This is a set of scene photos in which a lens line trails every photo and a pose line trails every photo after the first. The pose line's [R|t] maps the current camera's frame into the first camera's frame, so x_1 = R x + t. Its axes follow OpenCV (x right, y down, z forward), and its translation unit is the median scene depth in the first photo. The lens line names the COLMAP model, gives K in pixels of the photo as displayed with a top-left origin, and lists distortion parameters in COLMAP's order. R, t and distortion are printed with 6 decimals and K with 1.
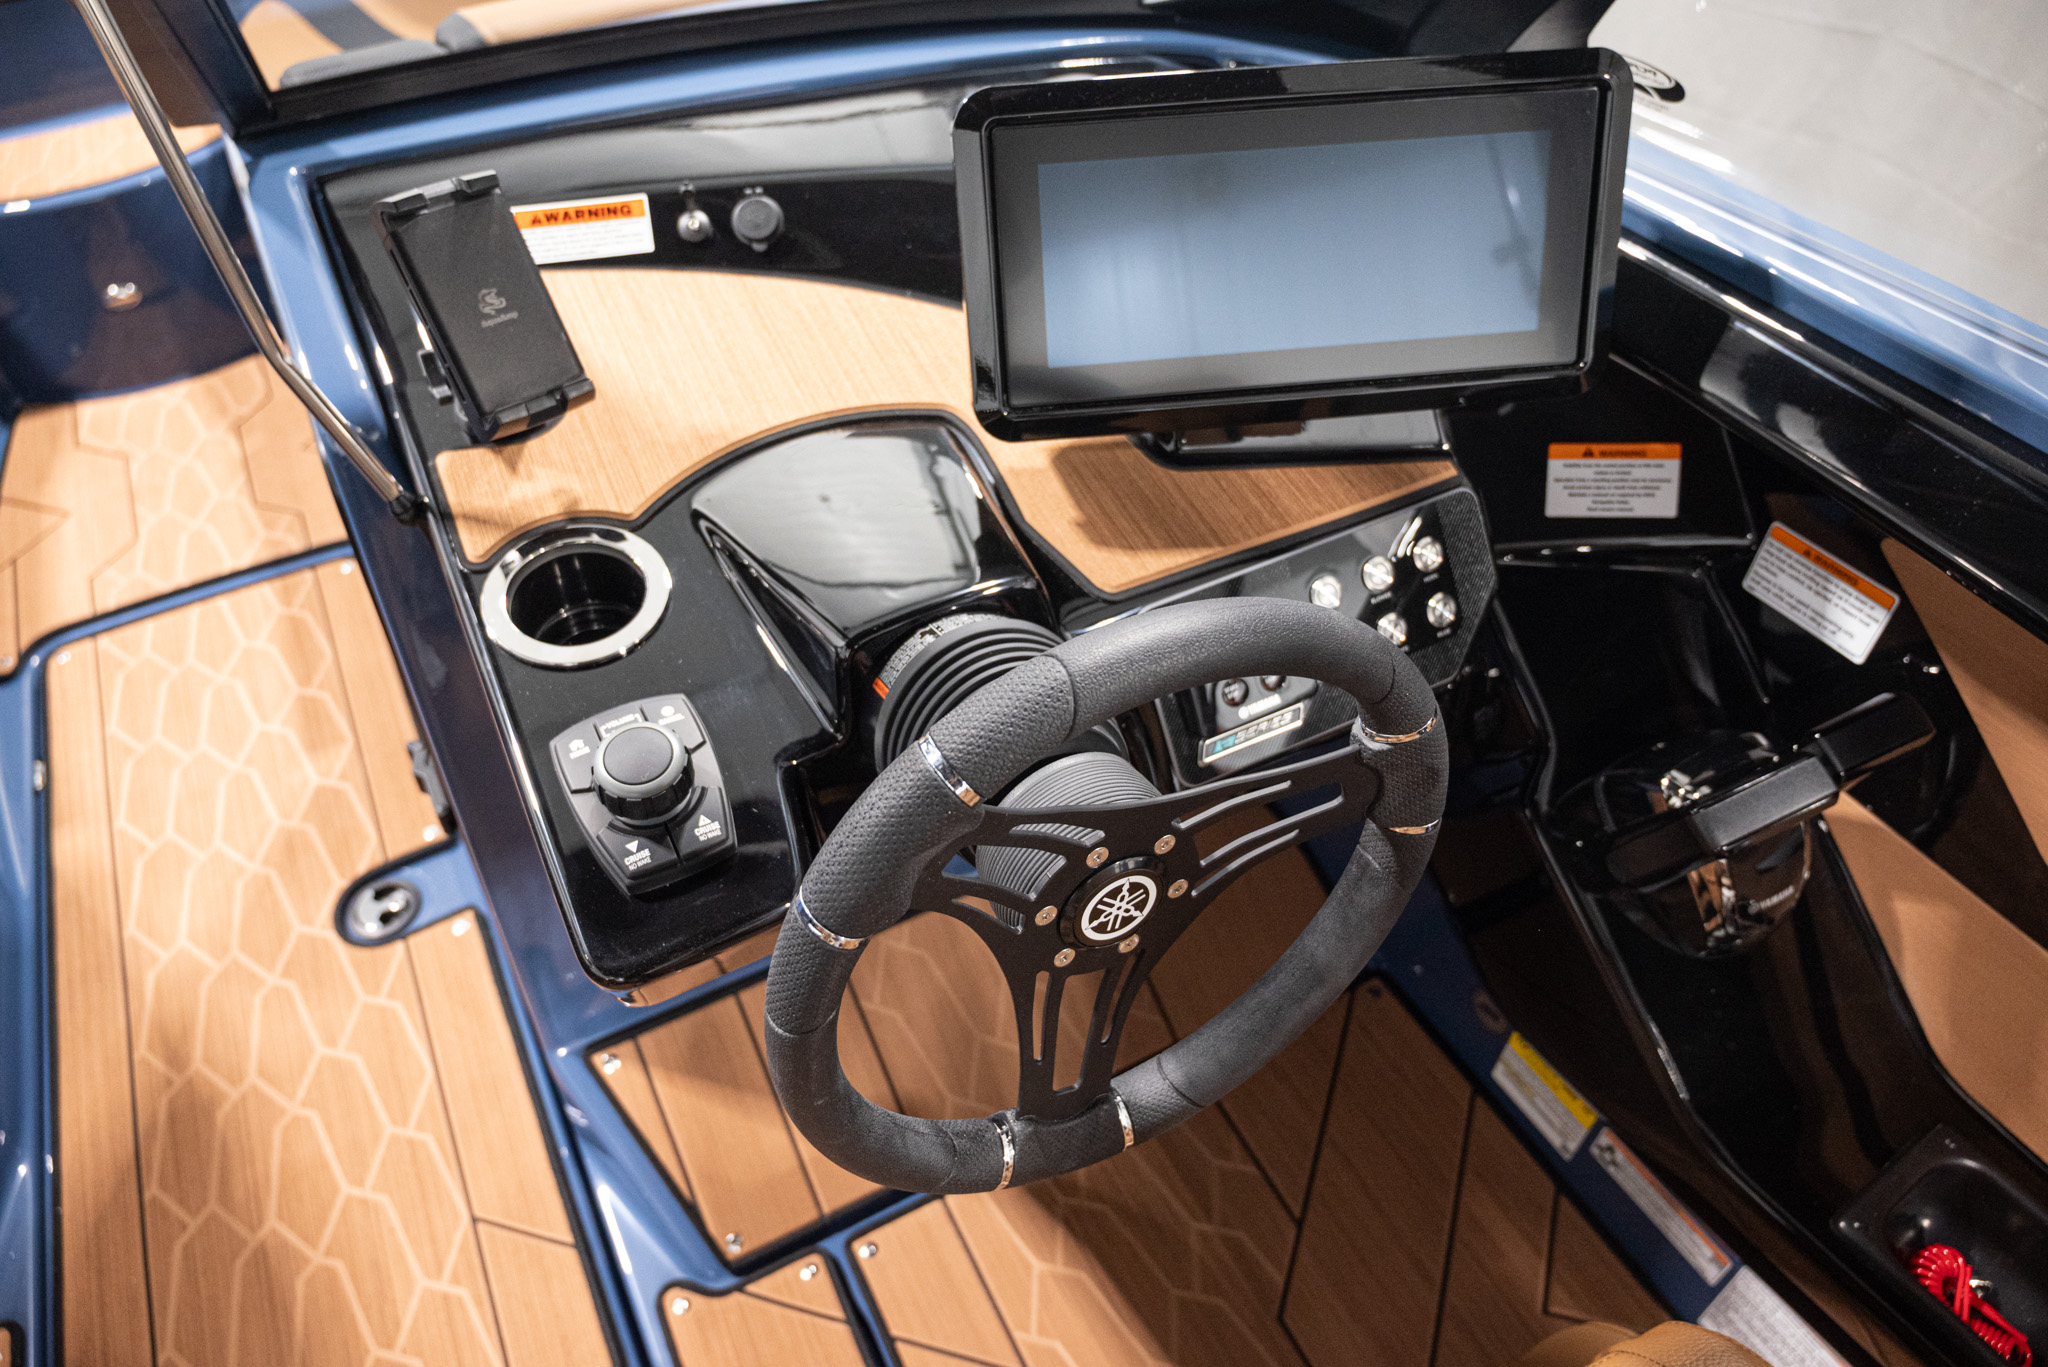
lens RADIAL K [[1345.9, 0, 1024.0], [0, 1345.9, 683.5], [0, 0, 1]] dist [-0.003766, 0.000669]
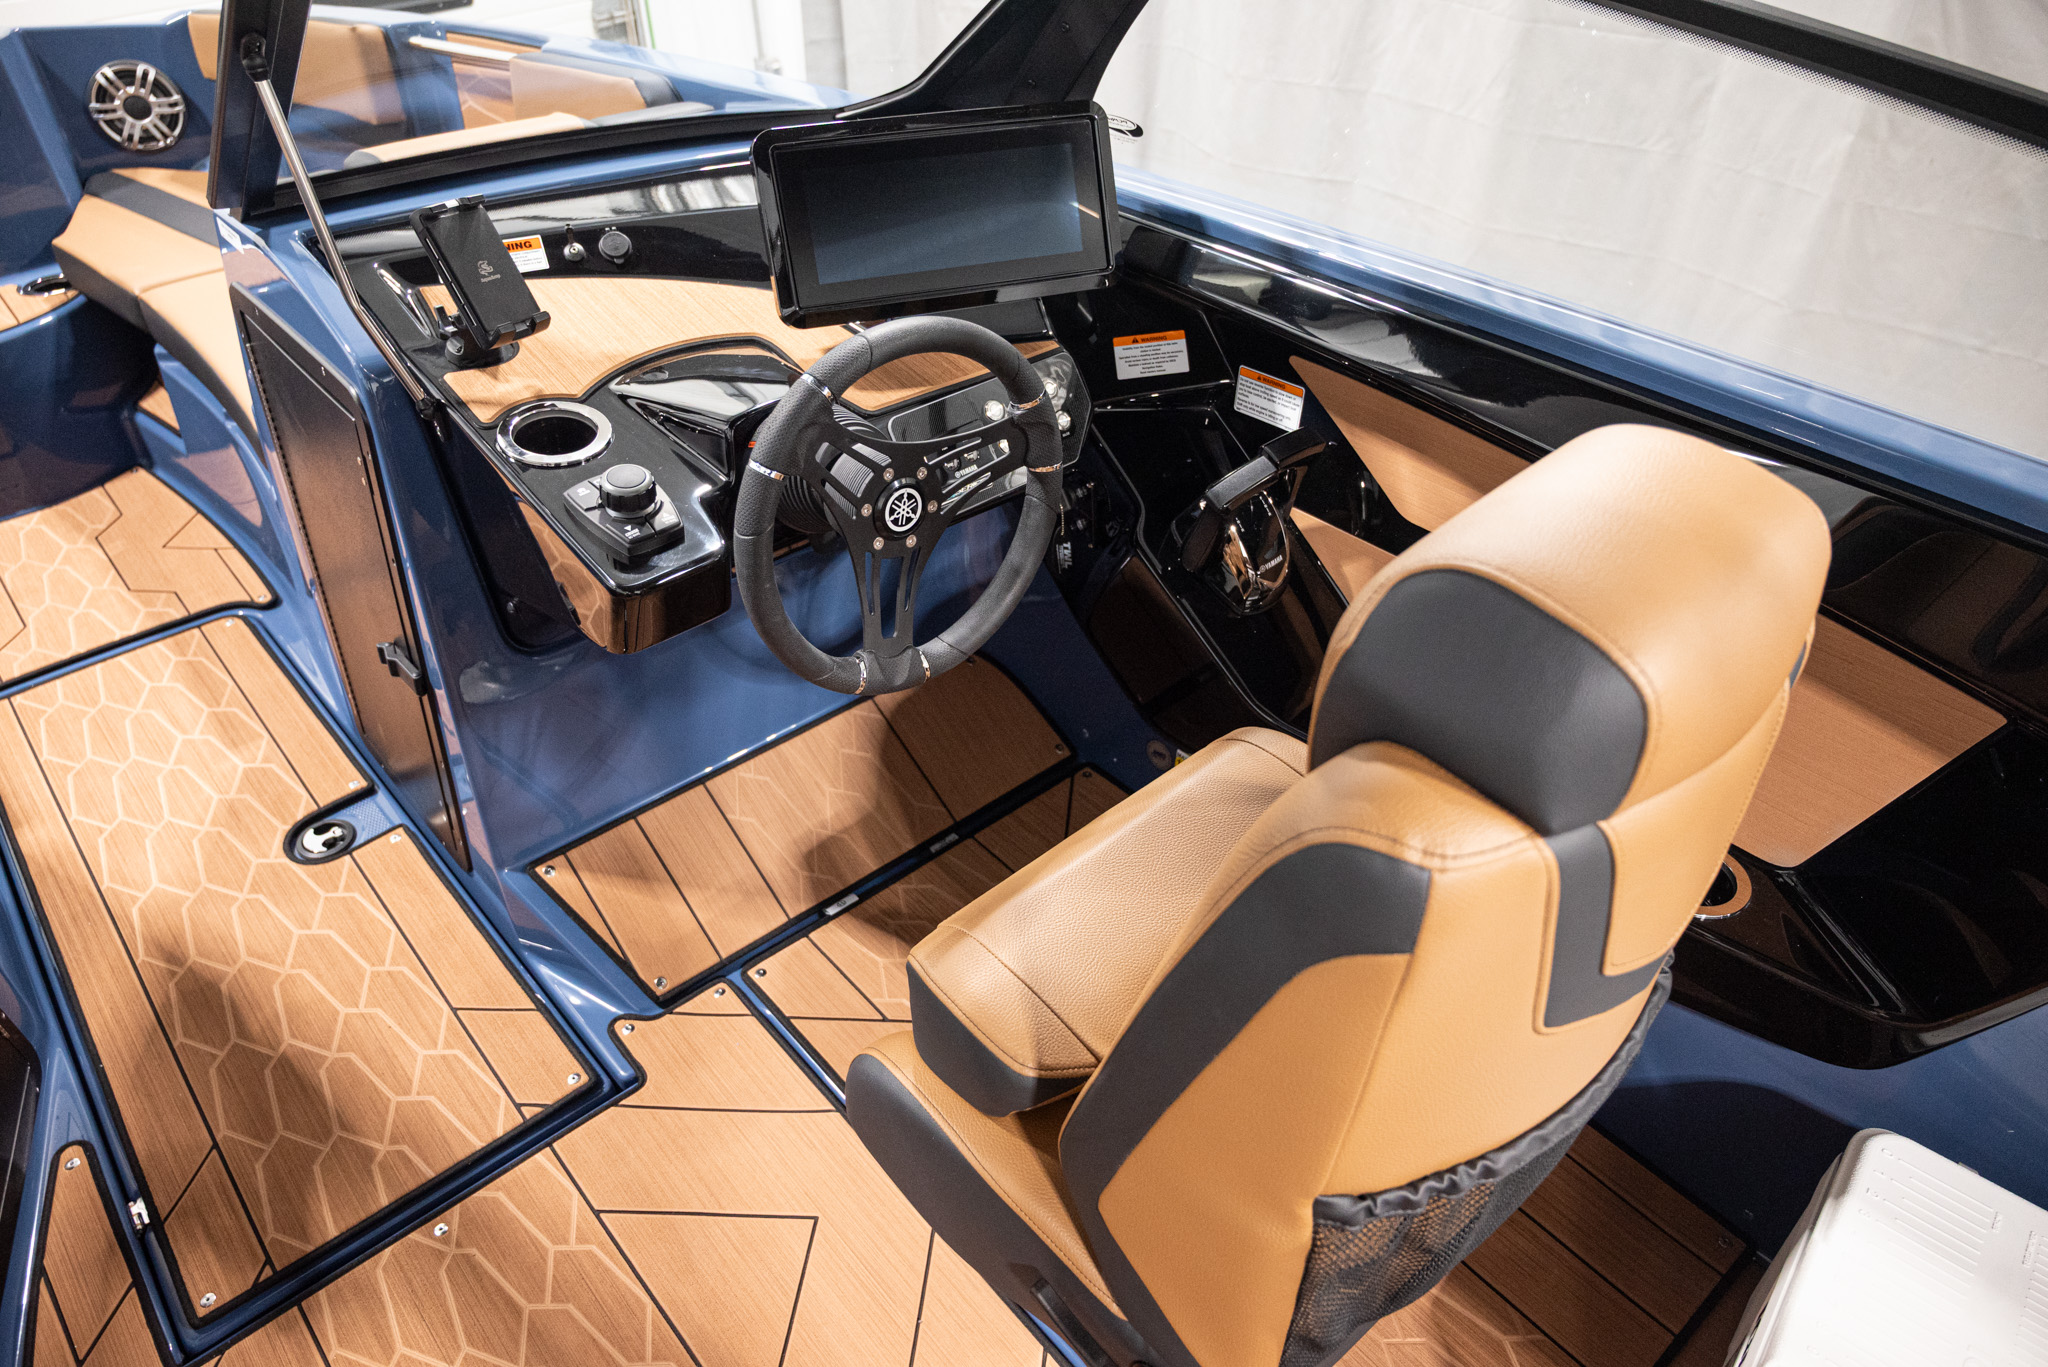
lens RADIAL K [[1299.1, 0, 1024.0], [0, 1299.1, 683.5], [0, 0, 1]] dist [-0.005141, -0.000821]
pose [[0.969922, -0.130717, 0.205339, -0.114801], [0.155906, 0.981442, -0.111650, 0.420990], [-0.186934, 0.140305, 0.972301, -0.522485]]
